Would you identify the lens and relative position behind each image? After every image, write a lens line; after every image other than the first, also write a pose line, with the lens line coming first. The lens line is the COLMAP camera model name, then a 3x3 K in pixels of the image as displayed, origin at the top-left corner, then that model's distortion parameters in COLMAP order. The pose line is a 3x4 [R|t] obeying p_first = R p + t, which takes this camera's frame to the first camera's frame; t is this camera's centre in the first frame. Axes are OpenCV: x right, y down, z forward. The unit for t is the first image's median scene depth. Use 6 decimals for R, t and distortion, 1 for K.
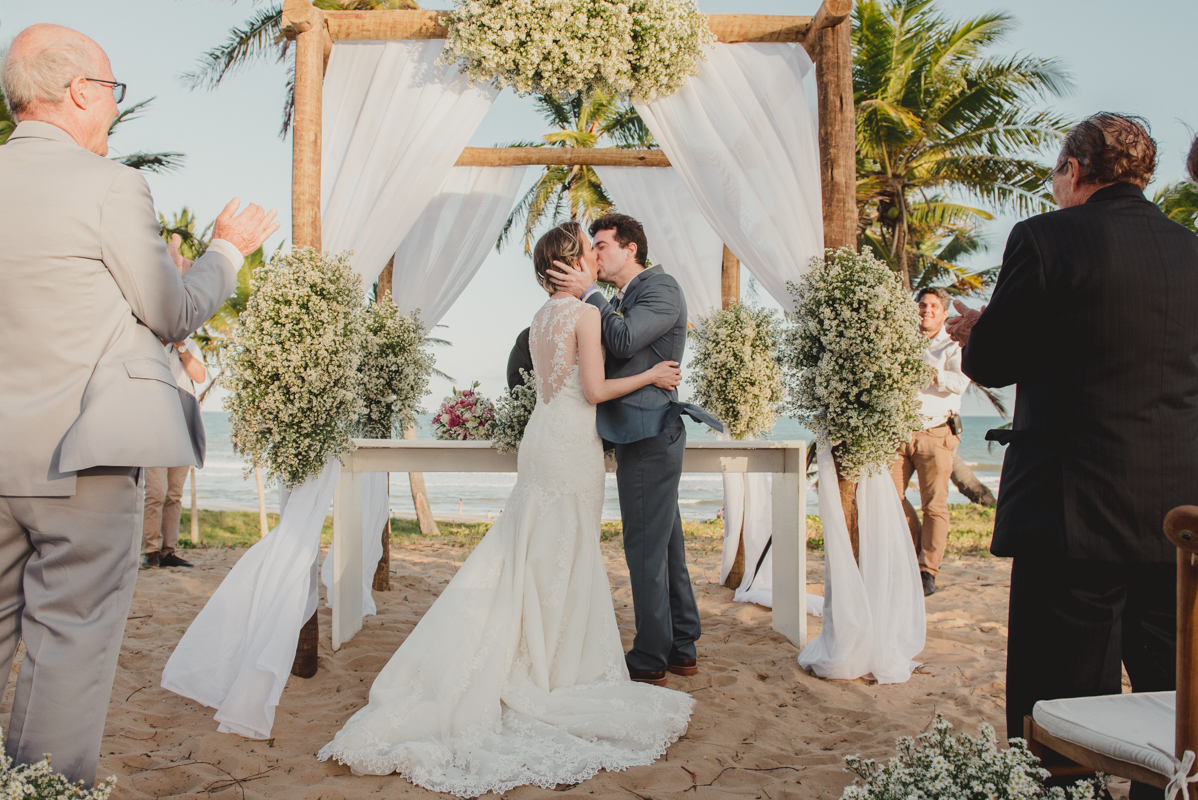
lens RADIAL K [[937.7, 0, 554.9], [0, 937.7, 383.0], [0, 0, 1]] dist [-0.051861, 0.002846]
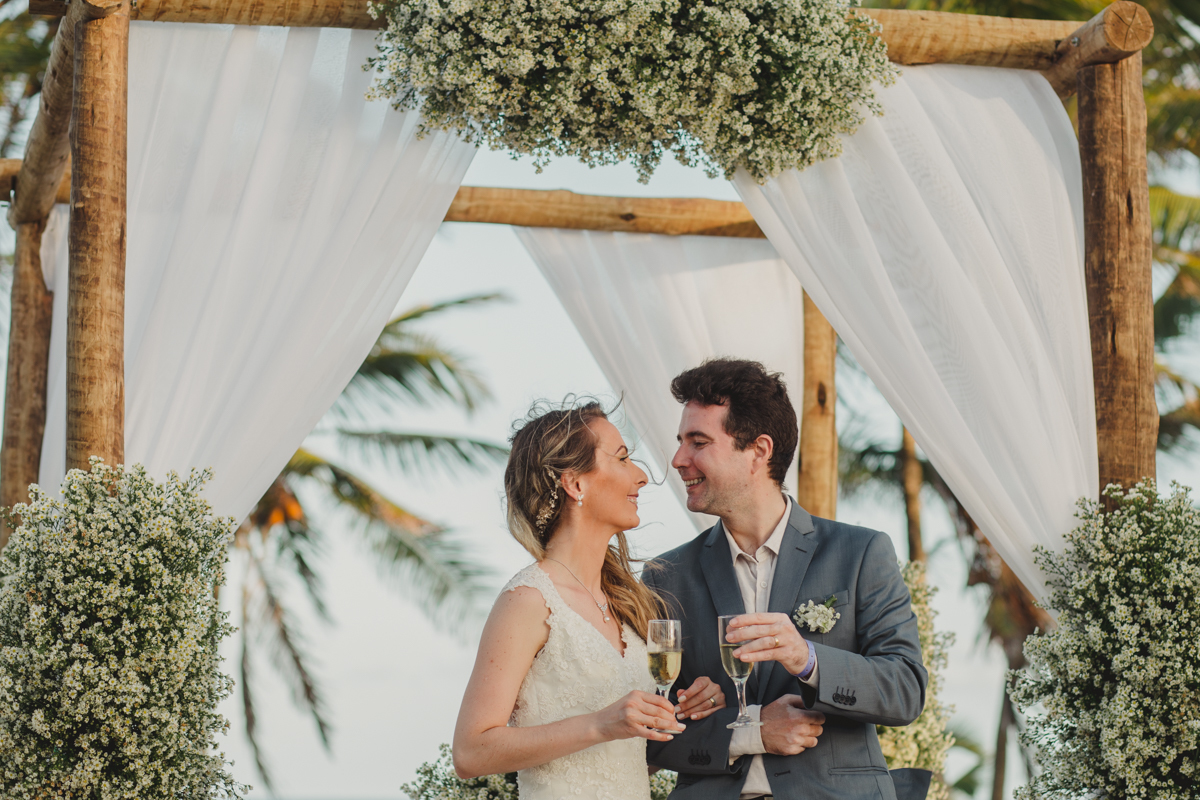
lens RADIAL K [[3014.1, 0, 605.1], [0, 3014.1, 408.1], [0, 0, 1]] dist [-0.058349, 0.000000]
pose [[0.977218, 0.026228, 0.210609, -0.341150], [-0.005748, 0.995242, -0.097269, -0.019046], [-0.212158, 0.093842, 0.972719, -0.592584]]
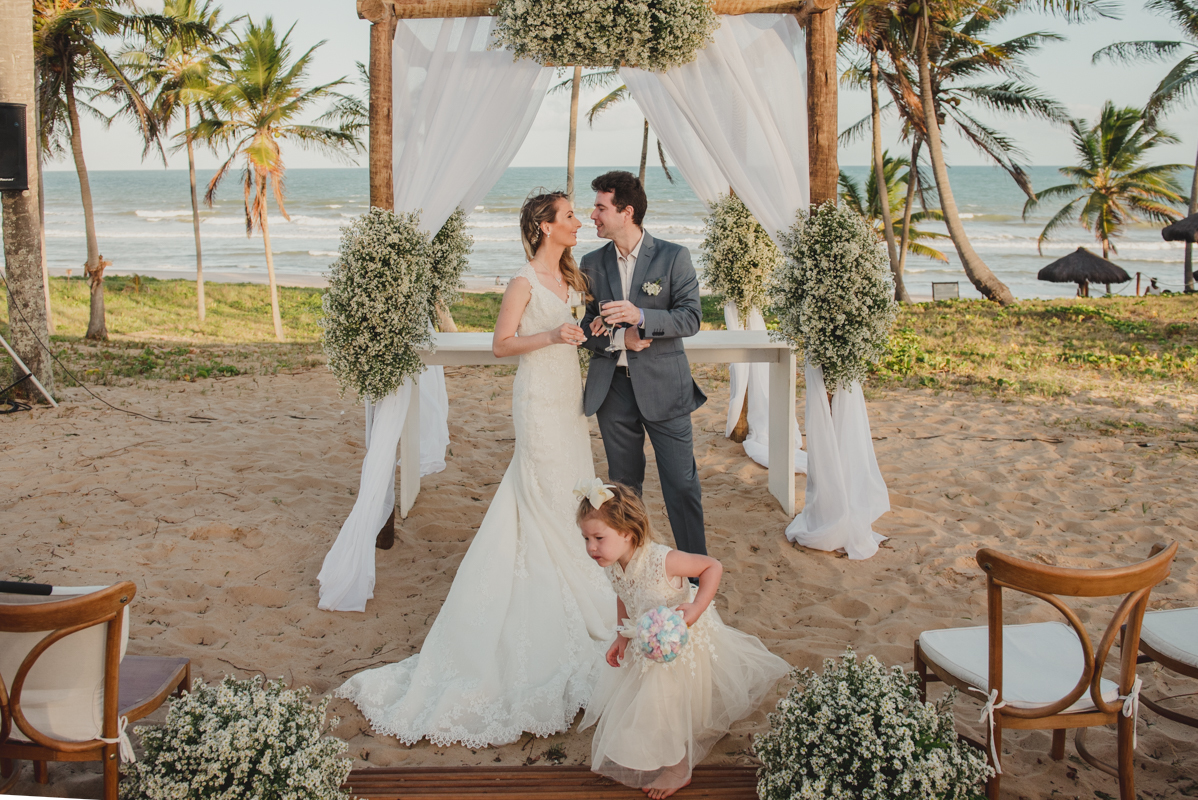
lens RADIAL K [[955.3, 0, 541.7], [0, 955.3, 228.8], [0, 0, 1]] dist [-0.004030, 0.015850]
pose [[0.999557, -0.008877, -0.028403, -0.024297], [0.010982, 0.997134, 0.074850, -0.203749], [0.027657, -0.075129, 0.996790, -0.248689]]
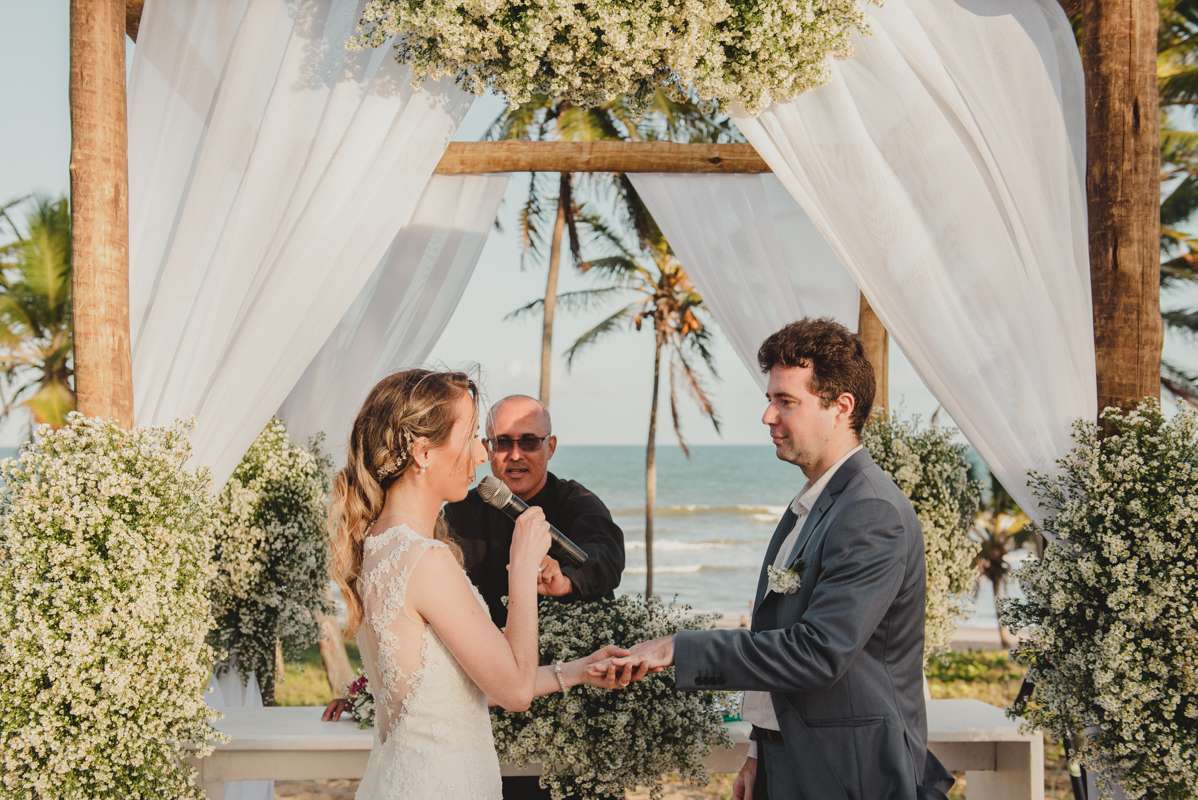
lens RADIAL K [[1470.0, 0, 549.2], [0, 1470.0, 459.1], [0, 0, 1]] dist [0.059317, 0.000000]
pose [[0.999928, -0.009072, 0.007806, -0.024585], [0.008853, 0.999577, 0.027708, -0.137203], [-0.008054, -0.027637, 0.999586, 0.173626]]
